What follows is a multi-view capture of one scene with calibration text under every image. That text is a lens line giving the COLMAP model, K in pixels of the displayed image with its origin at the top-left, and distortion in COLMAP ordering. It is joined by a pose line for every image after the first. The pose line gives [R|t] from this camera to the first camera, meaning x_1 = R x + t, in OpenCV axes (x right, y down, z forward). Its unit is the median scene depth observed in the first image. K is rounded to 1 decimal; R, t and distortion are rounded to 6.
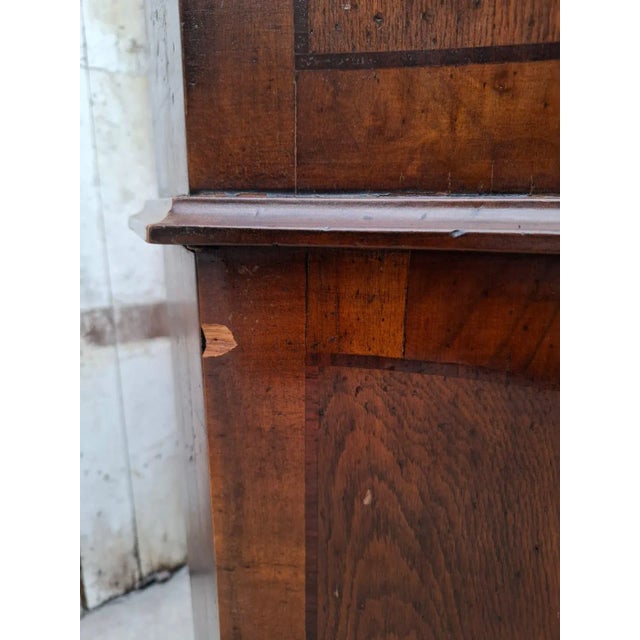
lens RADIAL K [[462.3, 0, 320.0], [0, 462.3, 320.0], [0, 0, 1]] dist [0.055720, -0.098462]
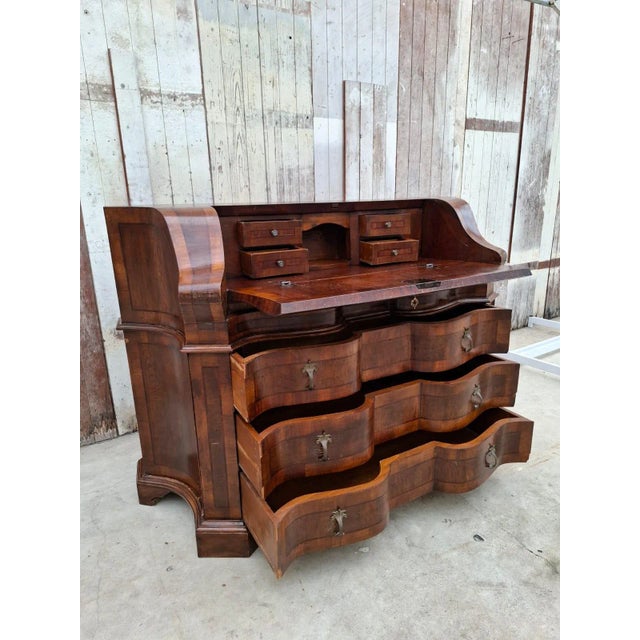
lens RADIAL K [[446.4, 0, 319.1], [0, 446.4, 322.2], [0, 0, 1]] dist [0.046942, -0.053632]
pose [[0.997277, -0.009093, -0.073179, 3.261733], [0.011203, 0.999532, 0.028472, -0.406471], [0.072886, -0.029214, 0.996912, -5.751737]]
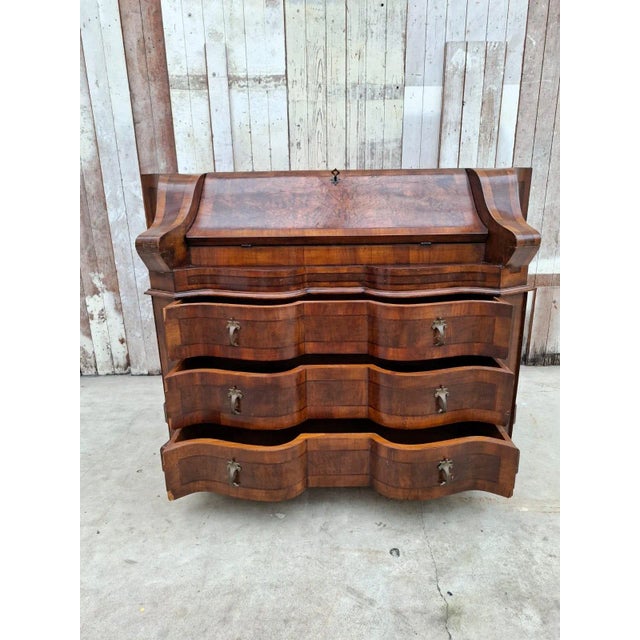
lens RADIAL K [[449.3, 0, 321.6], [0, 449.3, 323.0], [0, 0, 1]] dist [0.040997, -0.046838]
pose [[0.824379, 0.143756, -0.547480, 7.153869], [-0.119917, 0.989613, 0.079283, -0.307907], [0.553191, 0.000293, 0.833055, -4.464842]]
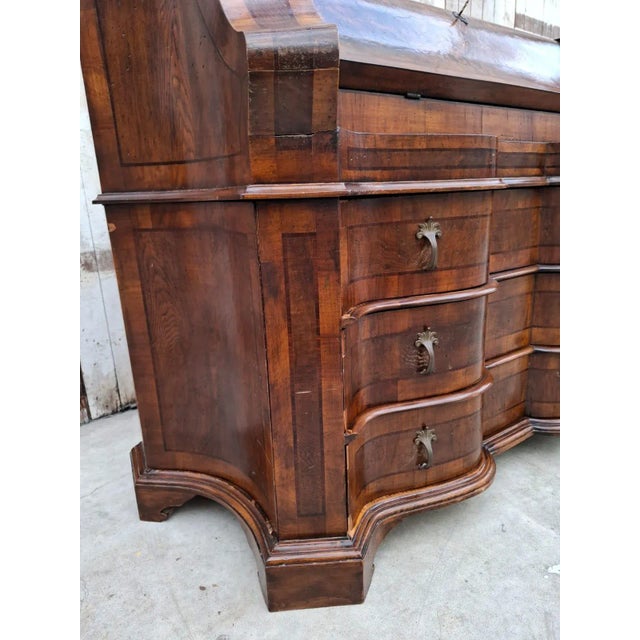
lens RADIAL K [[448.4, 0, 319.5], [0, 448.4, 315.0], [0, 0, 1]] dist [0.039589, -0.040997]
pose [[0.998713, -0.048976, 0.013195, 1.479871], [0.048700, 0.998603, 0.020493, 0.794824], [-0.014180, -0.019824, 0.999703, -2.973386]]
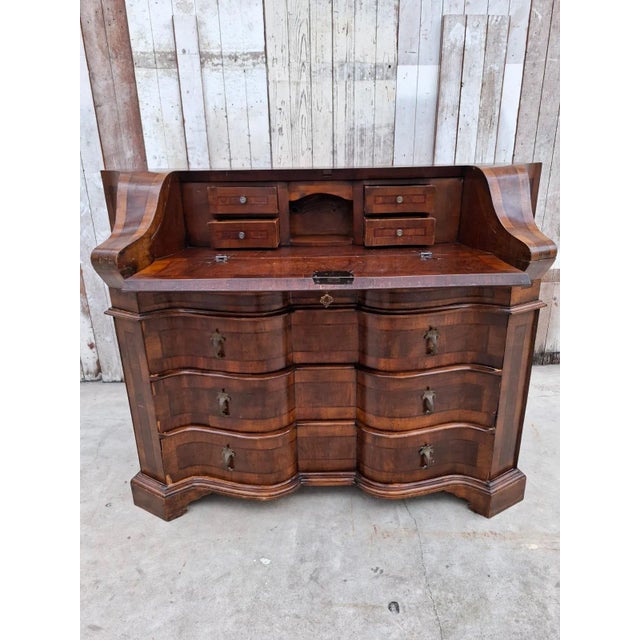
lens RADIAL K [[450.2, 0, 319.9], [0, 450.2, 317.5], [0, 0, 1]] dist [0.019663, -0.019394]
pose [[0.840784, 0.159257, -0.517416, 6.595533], [-0.112135, 0.986256, 0.121346, -0.877478], [0.529629, -0.044006, 0.847087, -3.783926]]
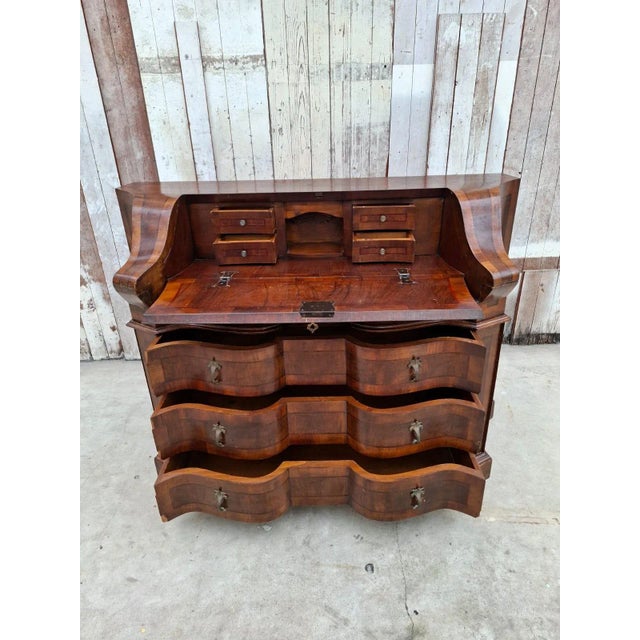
lens RADIAL K [[448.4, 0, 319.5], [0, 448.4, 315.0], [0, 0, 1]] dist [0.039589, -0.040997]
pose [[0.824839, 0.218080, -0.521615, 7.145119], [-0.106721, 0.966084, 0.235145, -1.995773], [0.555204, -0.138289, 0.820137, -4.256570]]
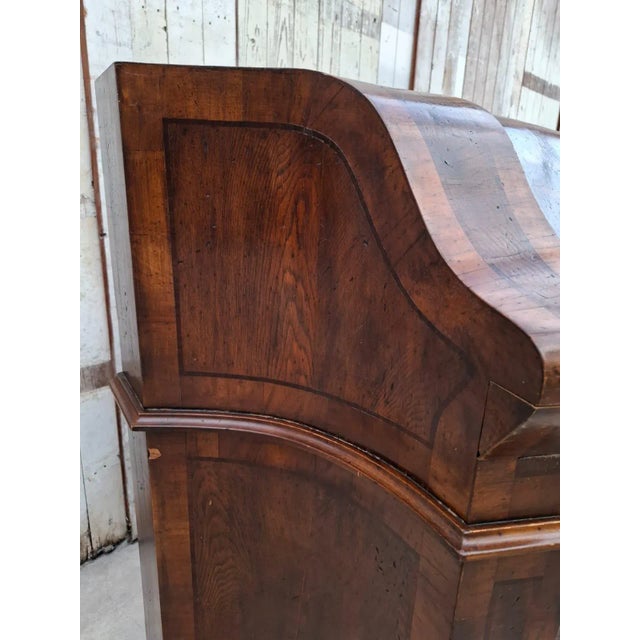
lens RADIAL K [[448.4, 0, 319.5], [0, 448.4, 315.0], [0, 0, 1]] dist [0.039589, -0.040997]
pose [[0.986485, -0.011941, 0.163415, 0.311924], [0.005267, 0.999137, 0.041209, -0.846722], [-0.163766, -0.039791, 0.985696, -1.726957]]
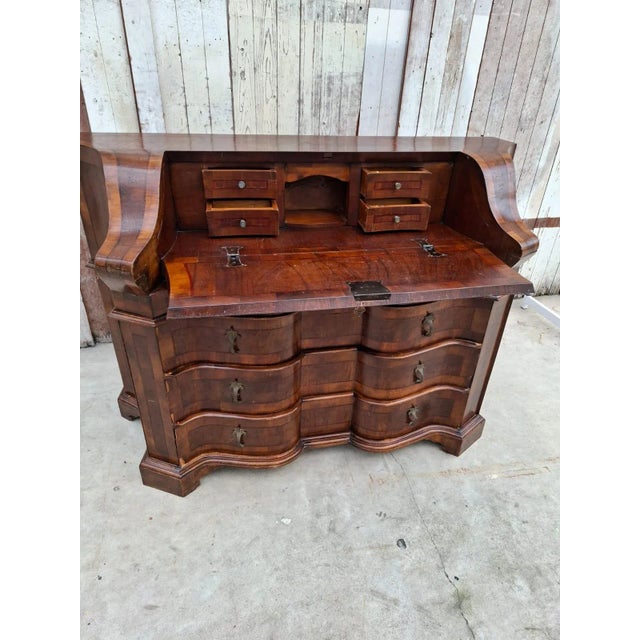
lens RADIAL K [[449.9, 0, 323.2], [0, 449.9, 321.8], [0, 0, 1]] dist [0.022778, -0.025475]
pose [[0.937729, 0.212906, -0.274474, 5.163261], [-0.124080, 0.943323, 0.307809, -1.900871], [0.324452, -0.254585, 0.910998, -4.507972]]
